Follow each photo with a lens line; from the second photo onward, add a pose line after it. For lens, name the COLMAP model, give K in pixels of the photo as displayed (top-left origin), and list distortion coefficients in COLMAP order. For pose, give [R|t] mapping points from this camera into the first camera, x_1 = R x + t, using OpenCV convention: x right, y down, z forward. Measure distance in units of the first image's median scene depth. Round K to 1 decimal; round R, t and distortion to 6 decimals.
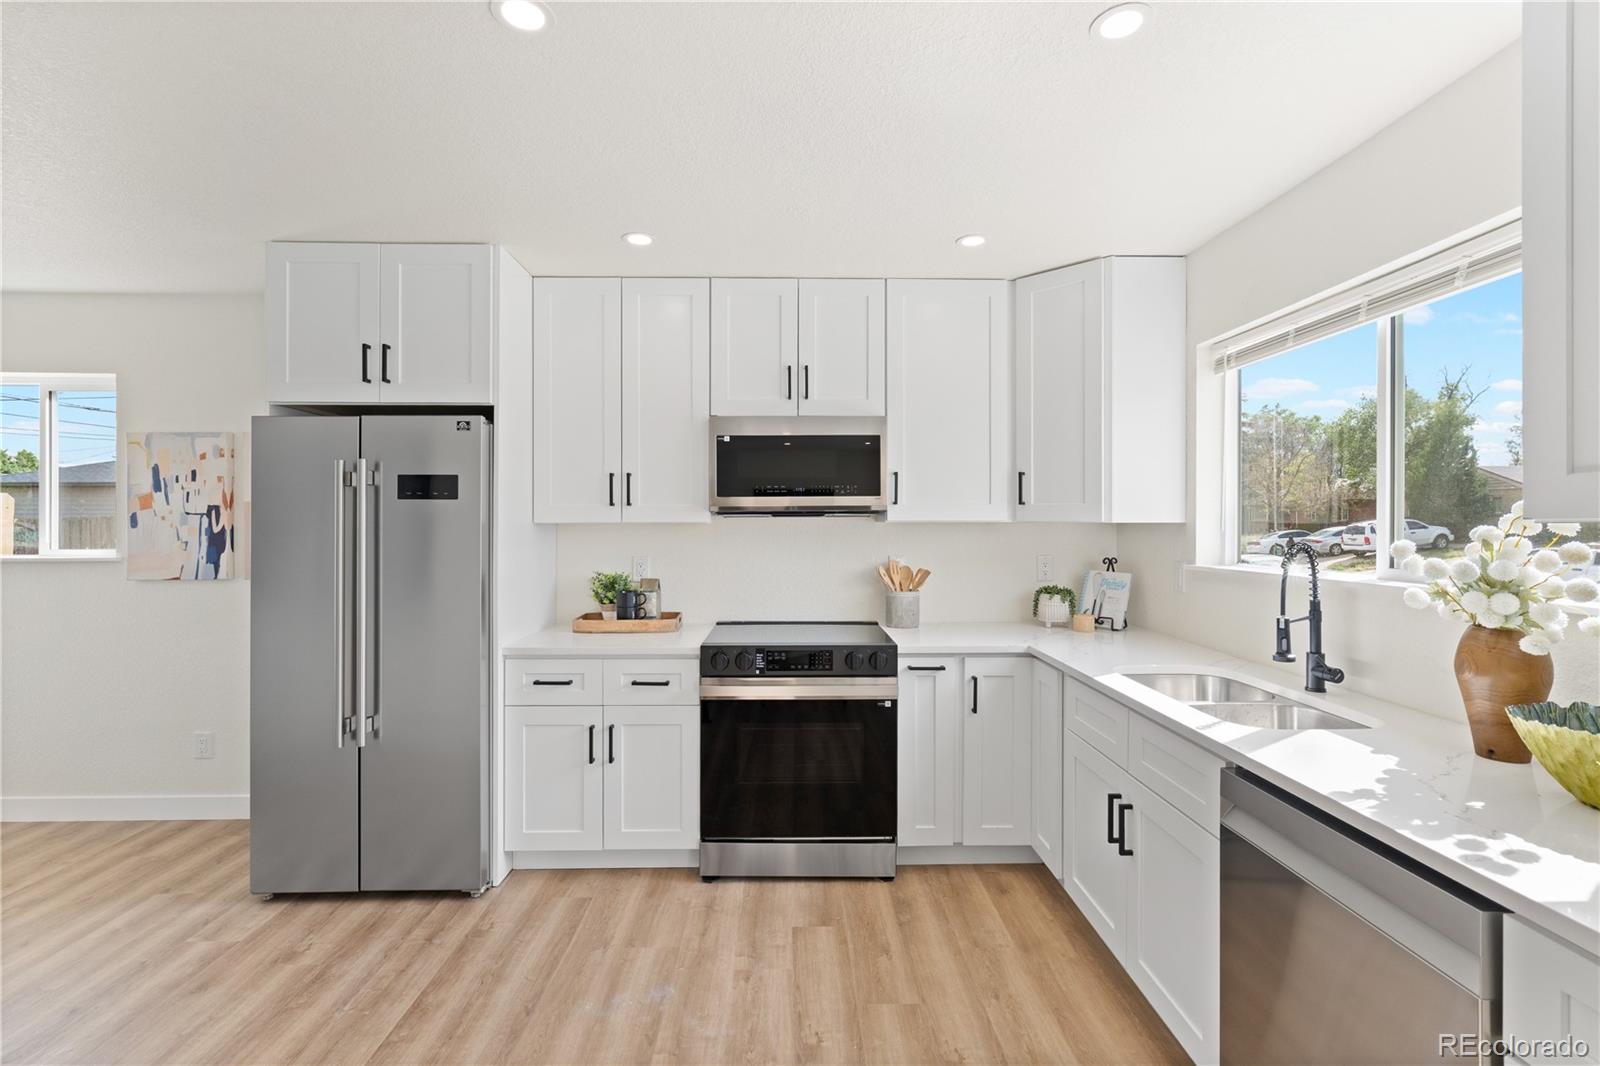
lens RADIAL K [[718.2, 0, 803.2], [0, 718.2, 521.0], [0, 0, 1]] dist [-0.003171, 0.000196]
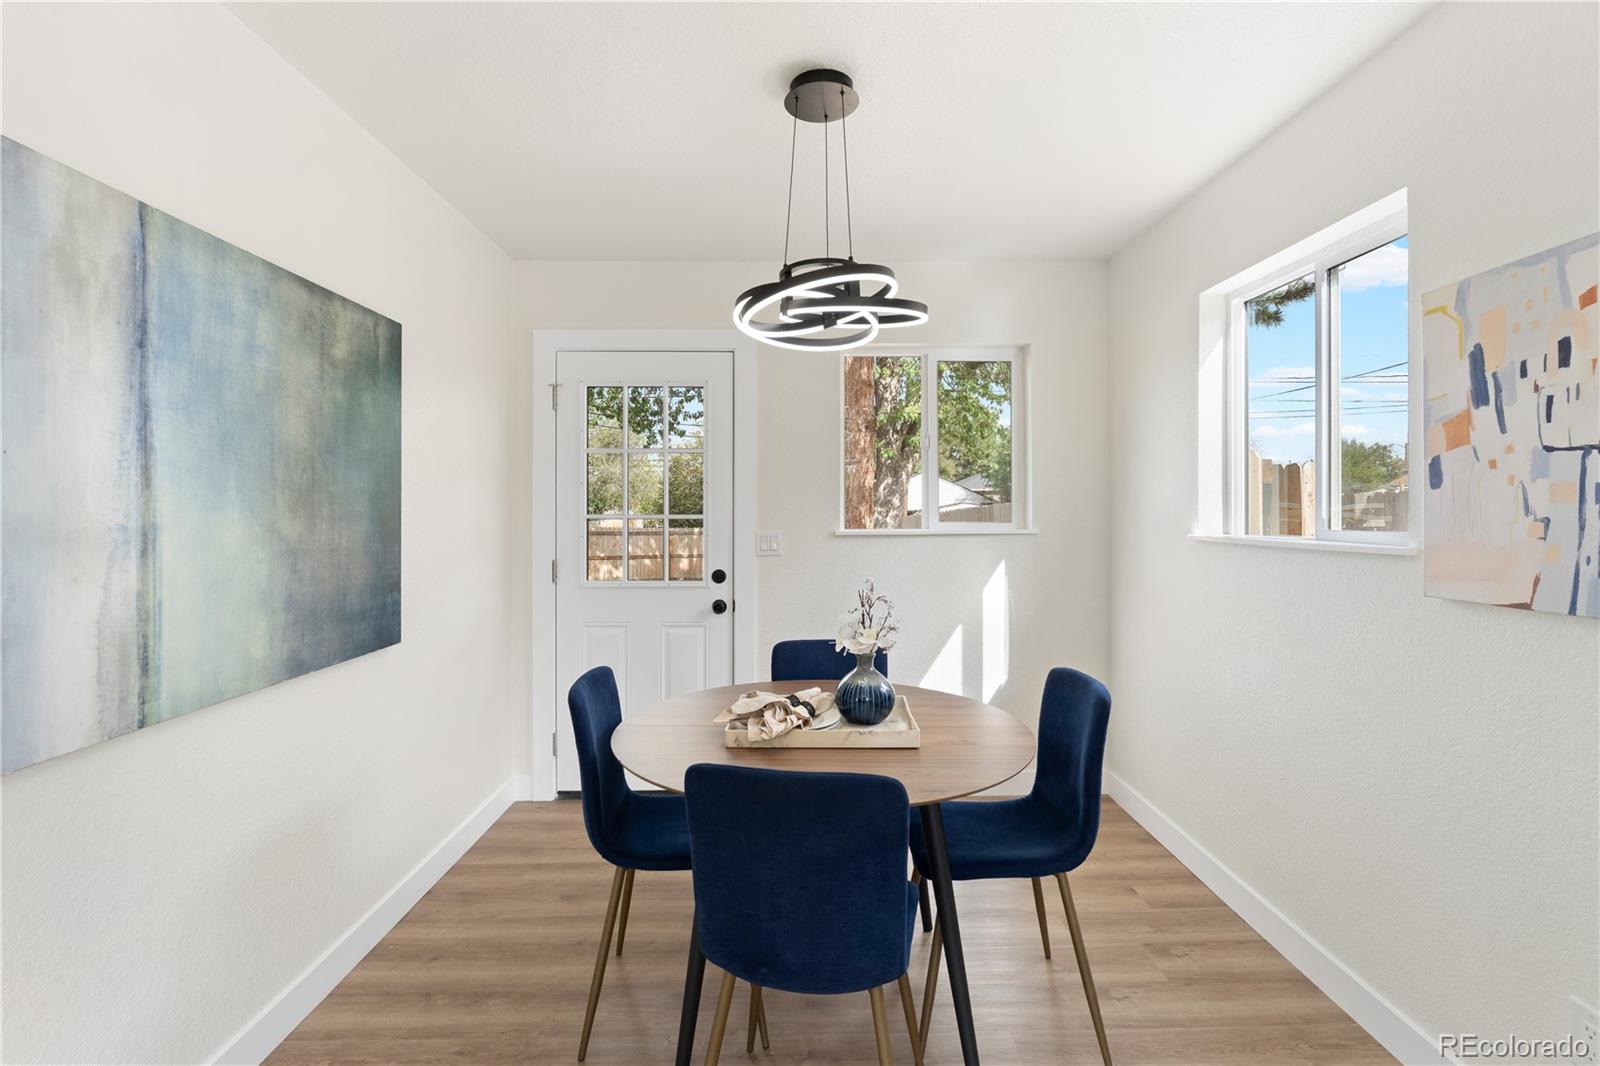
lens RADIAL K [[718.2, 0, 813.9], [0, 718.2, 509.5], [0, 0, 1]] dist [-0.003171, 0.000196]
pose [[-0.028186, -0.004060, -0.999594, -0.477674], [-0.000245, 0.999992, -0.004054, 0.027526], [0.999603, 0.000131, -0.028187, 0.642791]]
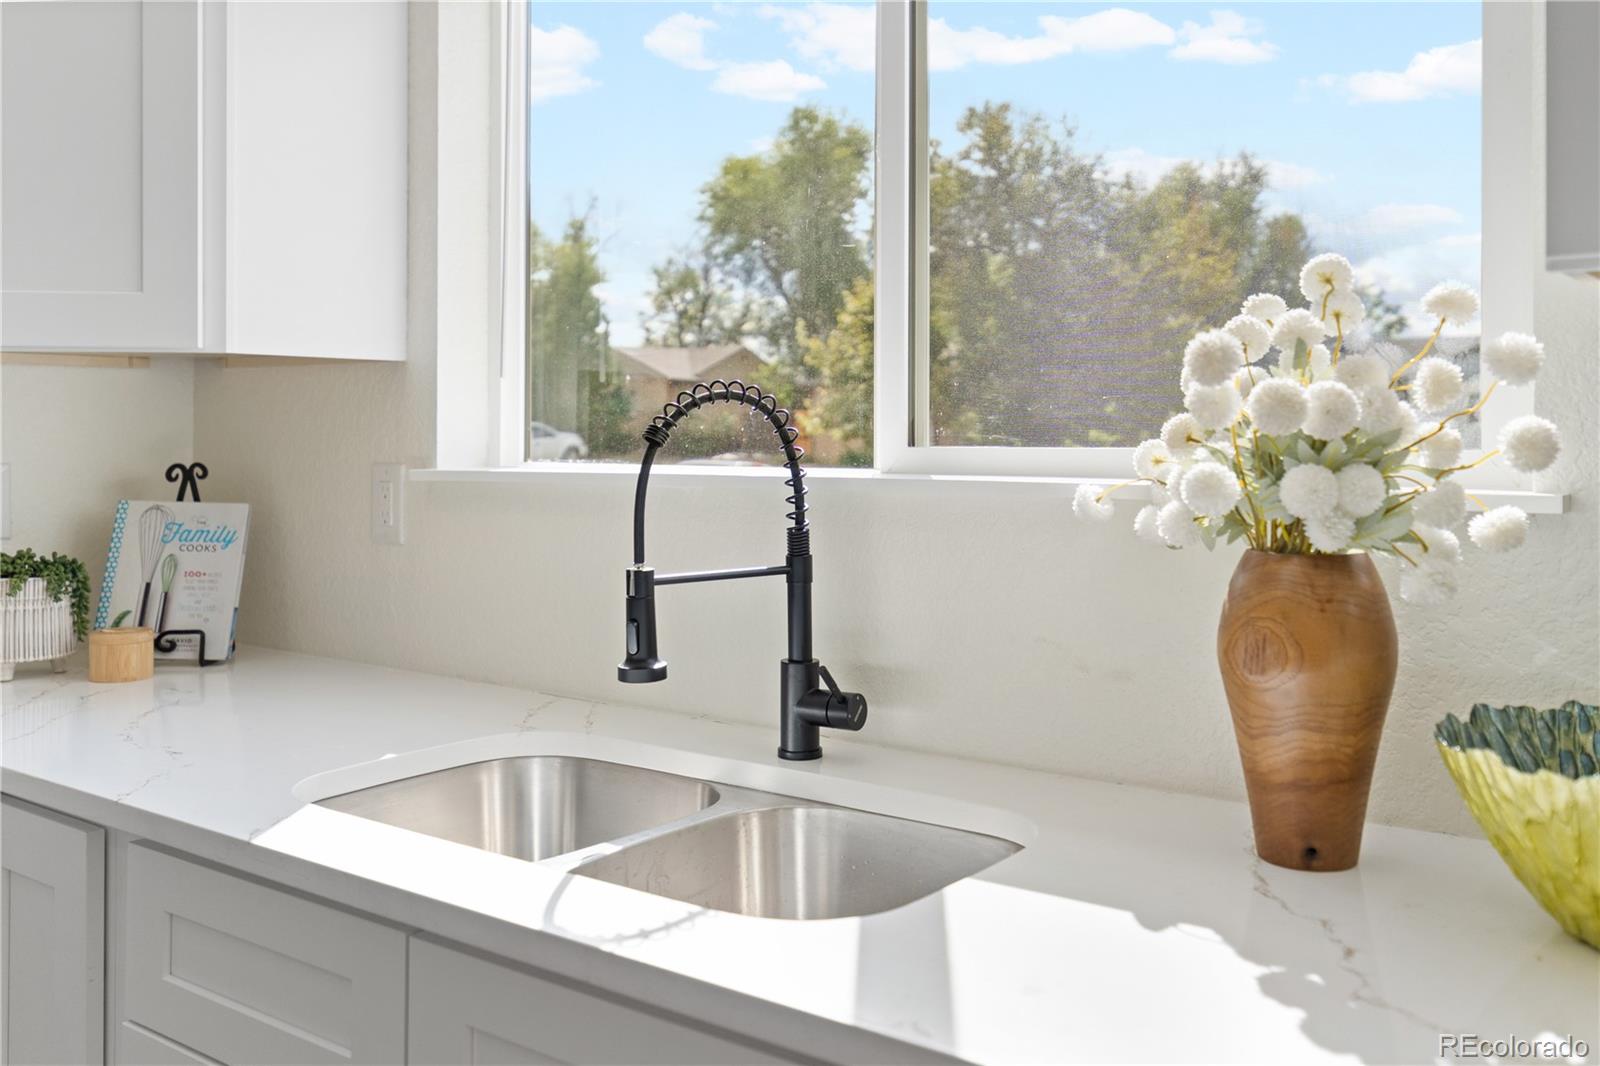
lens RADIAL K [[1423.6, 0, 812.0], [0, 1423.6, 414.8], [0, 0, 1]] dist [0.005580, 0.008230]
pose [[0.616806, 0.007415, 0.787080, 0.062309], [-0.000051, 0.999956, -0.009380, 0.036064], [-0.787115, 0.005746, 0.616779, 0.333884]]
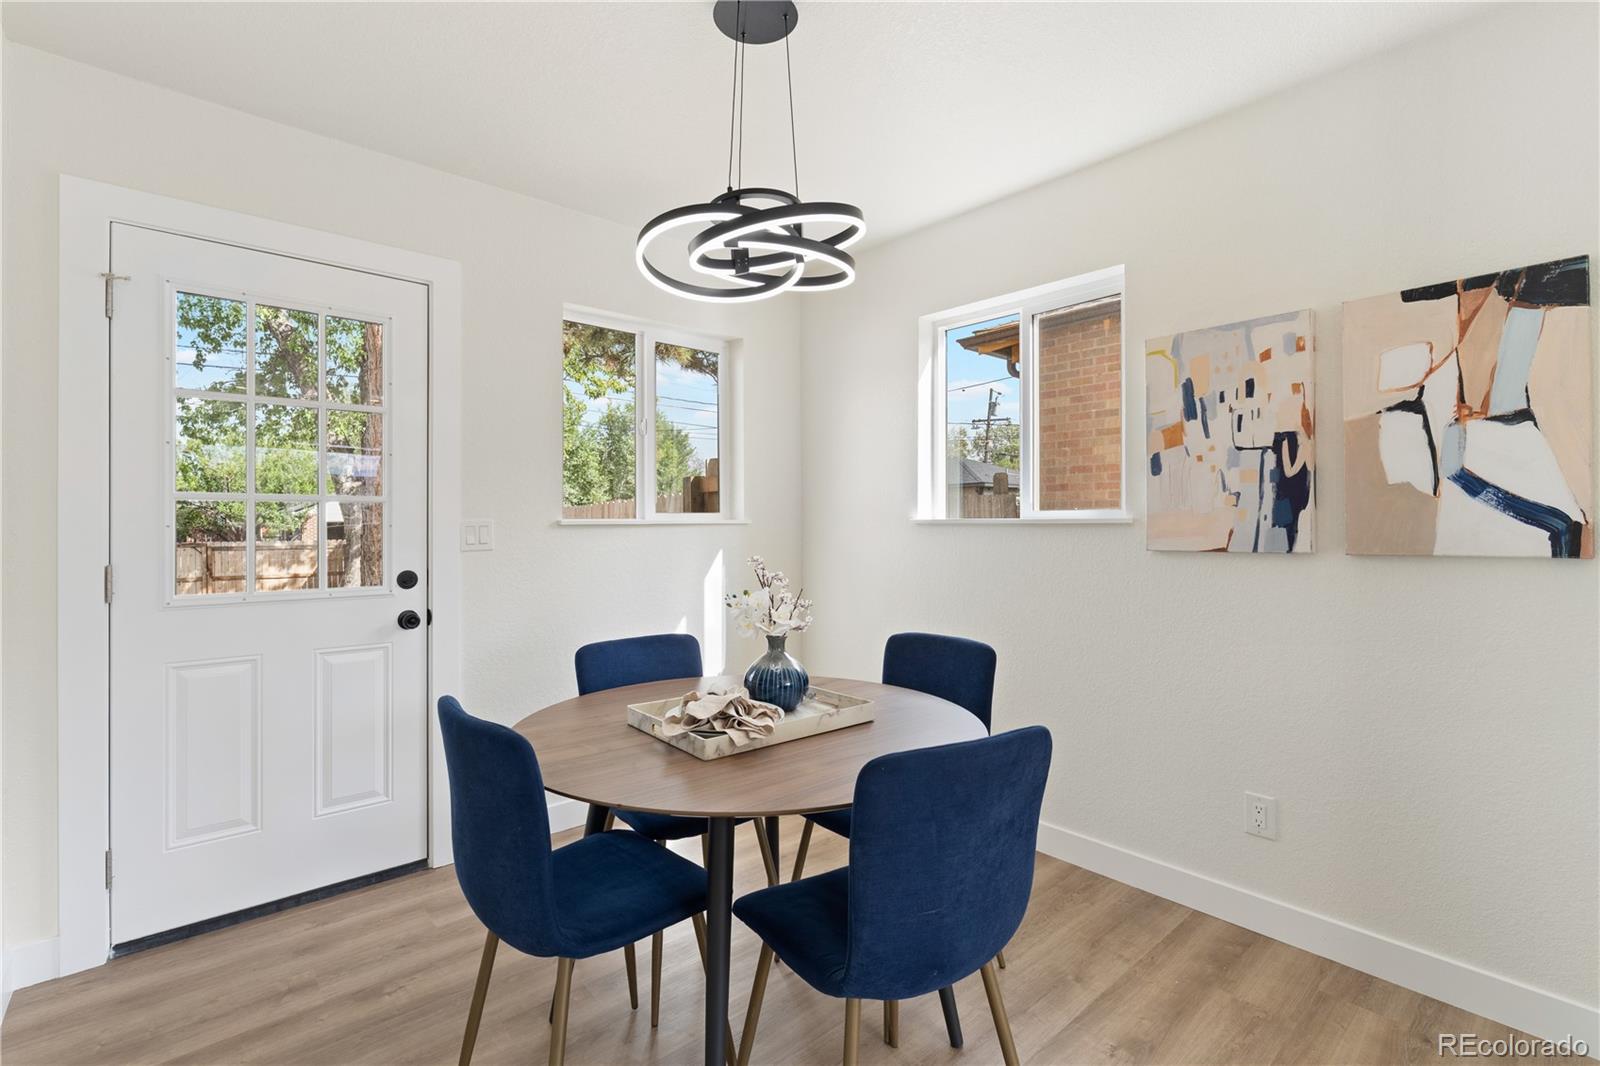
lens RADIAL K [[718.2, 0, 776.4], [0, 718.2, 525.1], [0, 0, 1]] dist [-0.003171, 0.000196]
pose [[0.615820, -0.001879, -0.787885, -0.657302], [0.000194, 0.999997, -0.002233, 0.063871], [0.787887, 0.001222, 0.615819, 0.302111]]
